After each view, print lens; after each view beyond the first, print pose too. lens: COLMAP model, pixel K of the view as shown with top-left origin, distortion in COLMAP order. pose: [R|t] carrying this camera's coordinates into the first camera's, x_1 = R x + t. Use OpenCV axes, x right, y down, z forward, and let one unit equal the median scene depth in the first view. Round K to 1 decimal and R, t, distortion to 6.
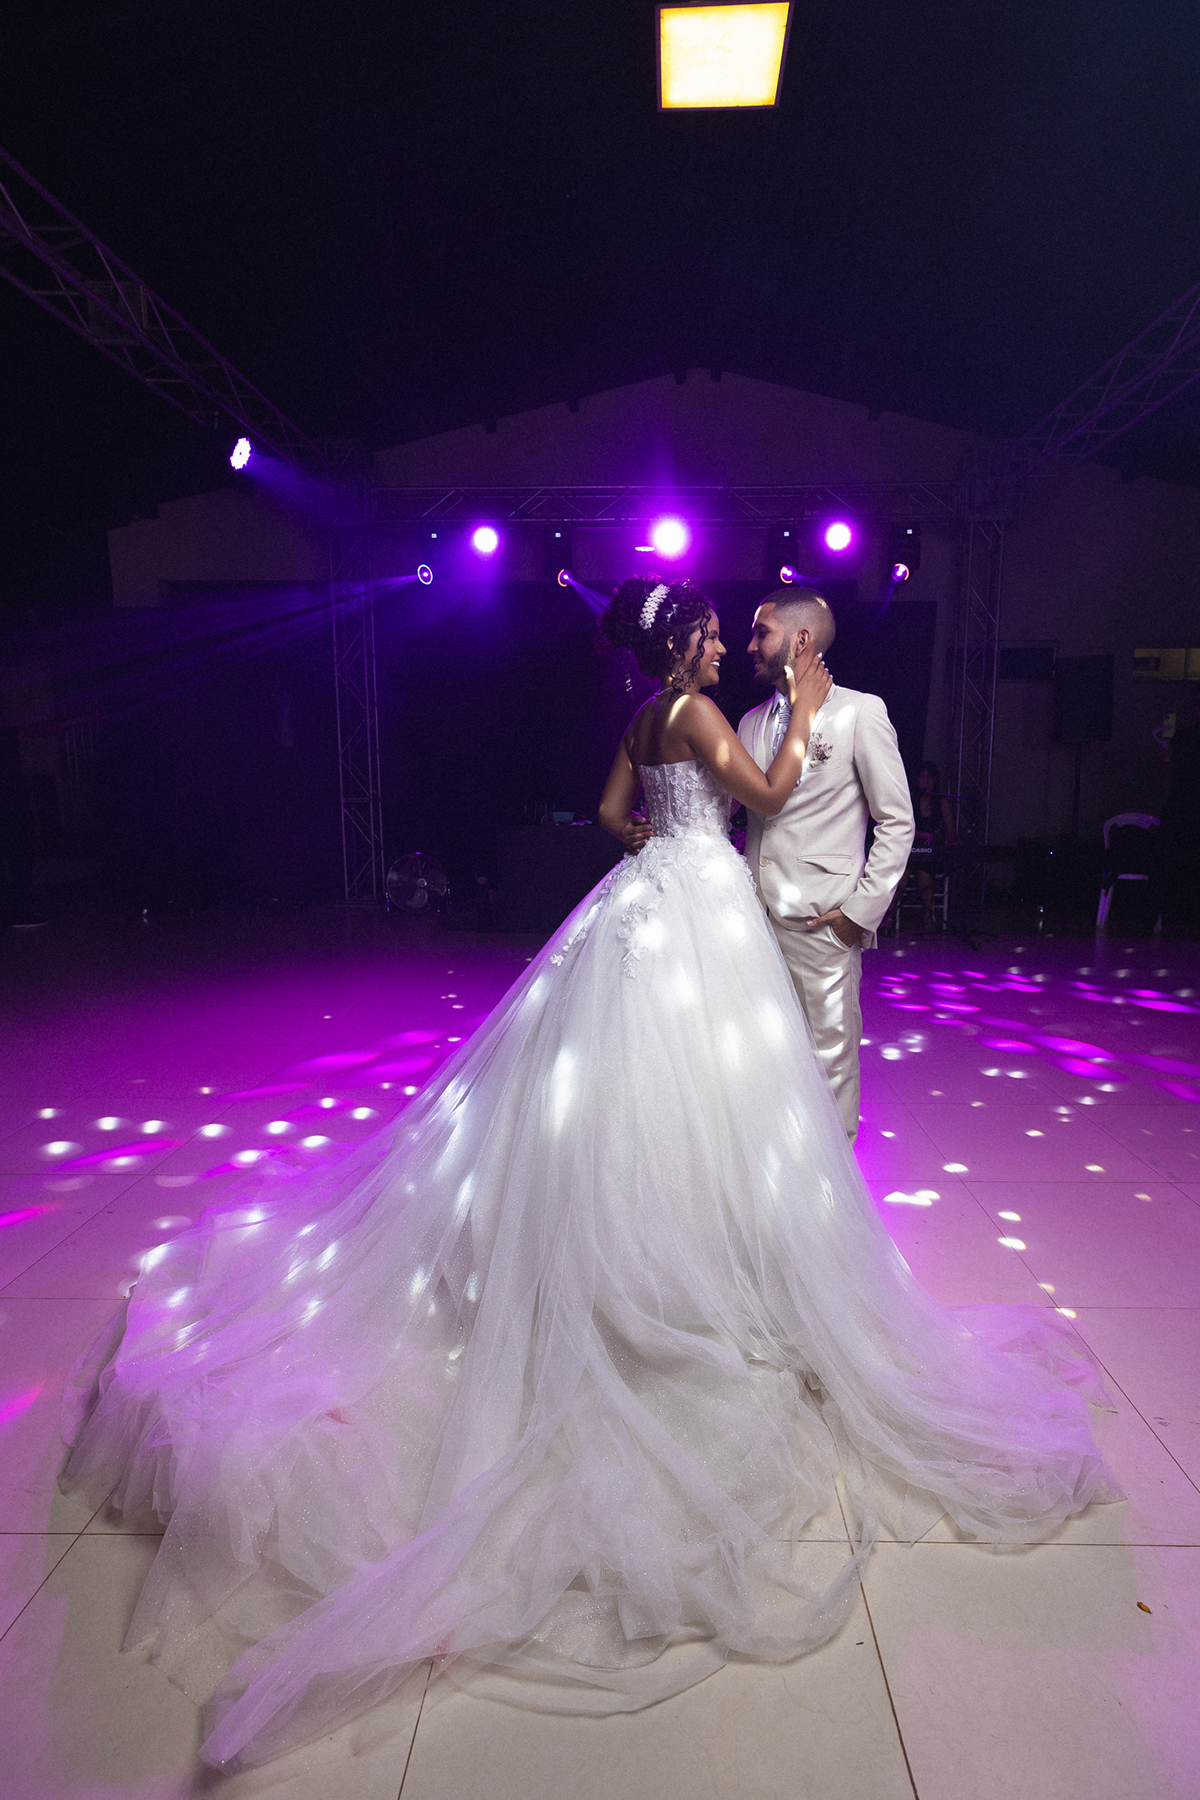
lens RADIAL K [[841.7, 0, 638.8], [0, 841.7, 903.6], [0, 0, 1]] dist [0.002151, 0.000417]
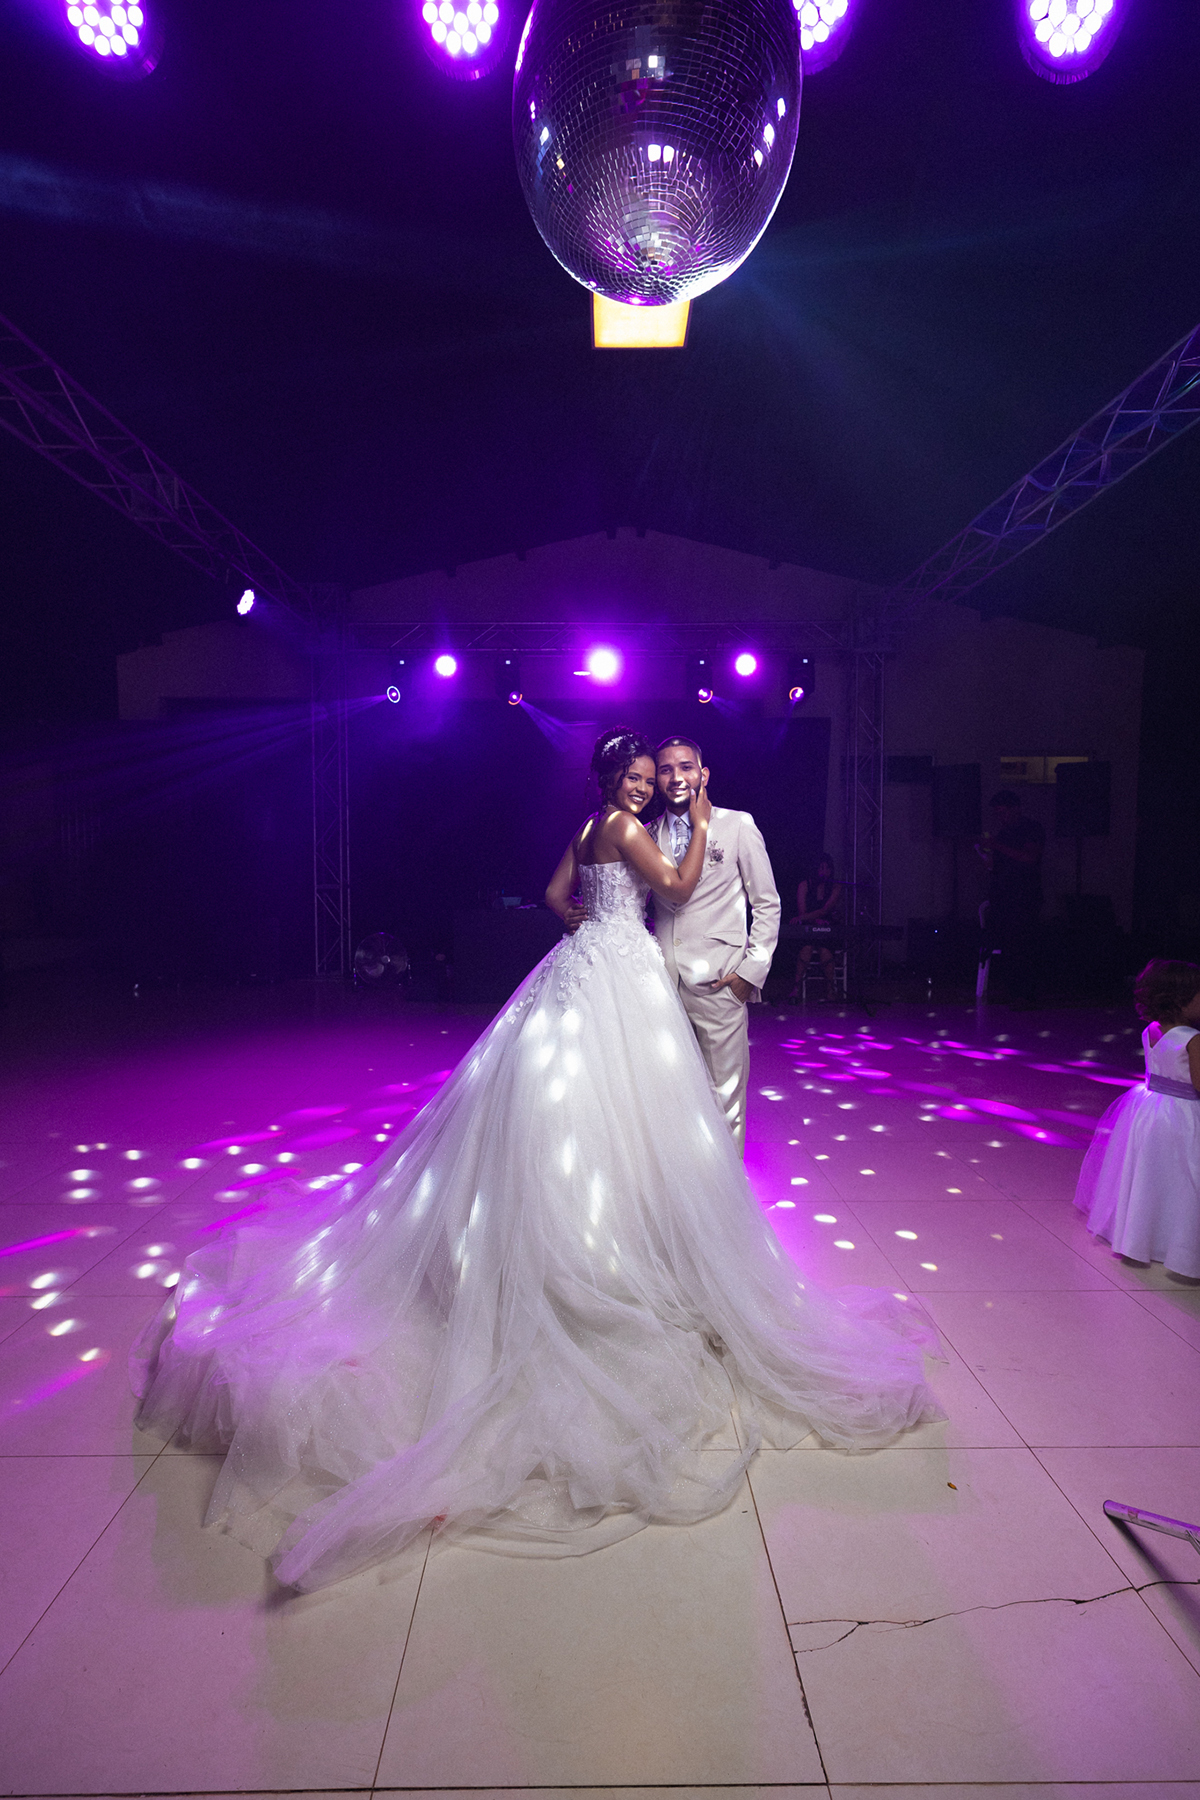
lens RADIAL K [[784.2, 0, 594.0], [0, 784.2, 906.5], [0, 0, 1]] dist [-0.000516, -0.000246]
pose [[0.999744, -0.002548, 0.022482, -0.007737], [0.004593, 0.995805, -0.091383, 0.008869], [-0.022155, 0.091463, 0.995562, -0.286902]]
